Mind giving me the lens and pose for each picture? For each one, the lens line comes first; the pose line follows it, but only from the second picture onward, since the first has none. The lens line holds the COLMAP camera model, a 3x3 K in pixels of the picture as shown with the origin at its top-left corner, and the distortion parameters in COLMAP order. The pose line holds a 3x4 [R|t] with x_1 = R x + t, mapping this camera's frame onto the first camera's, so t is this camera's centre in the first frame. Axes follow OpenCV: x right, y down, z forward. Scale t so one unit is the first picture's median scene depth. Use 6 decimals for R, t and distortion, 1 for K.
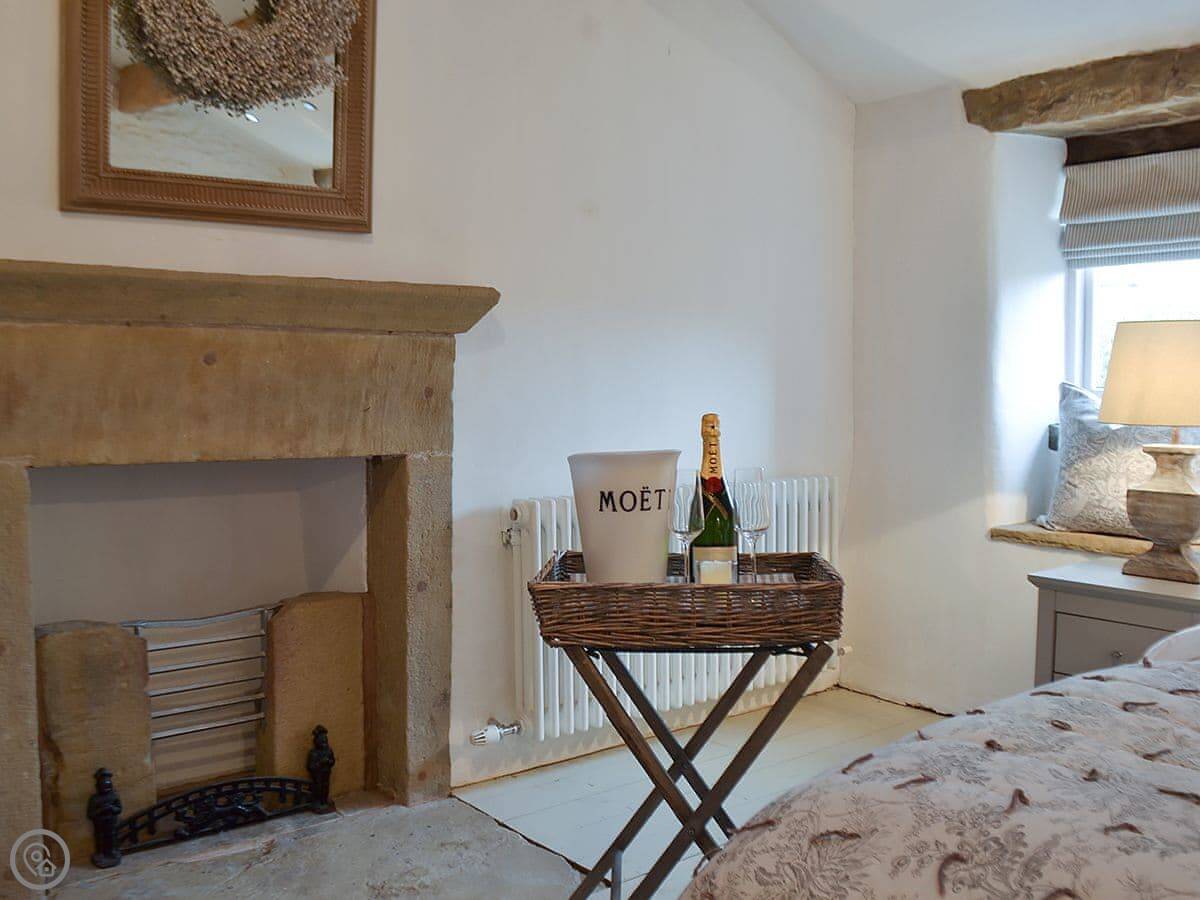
lens RADIAL K [[1184.5, 0, 561.4], [0, 1184.5, 454.7], [0, 0, 1]] dist [-0.091127, 0.026508]
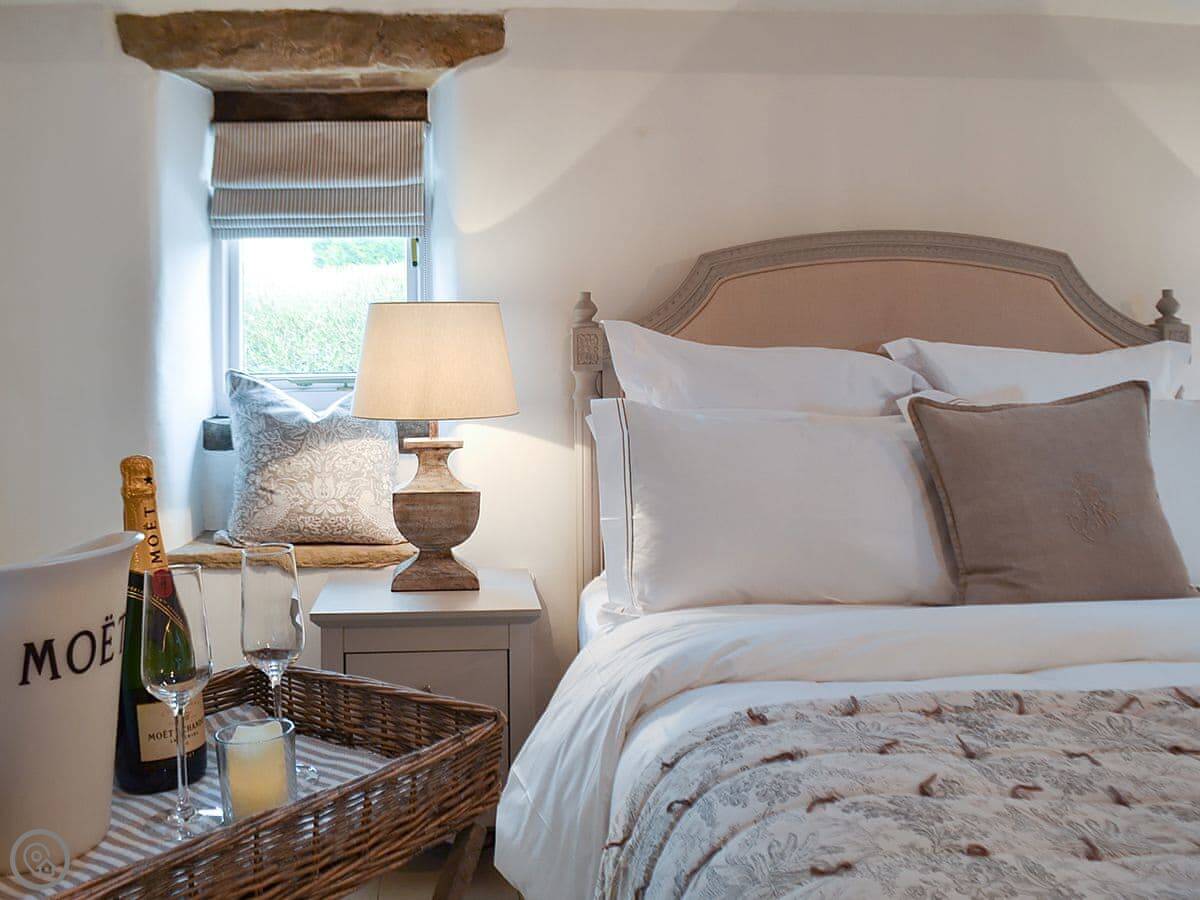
lens RADIAL K [[1156.3, 0, 598.2], [0, 1156.3, 282.2], [0, 0, 1]] dist [-0.081514, 0.011555]
pose [[0.546060, 0.036495, 0.836951, -0.161495], [0.069297, 0.993659, -0.088541, -0.041259], [-0.834875, 0.106347, 0.540069, 0.390665]]
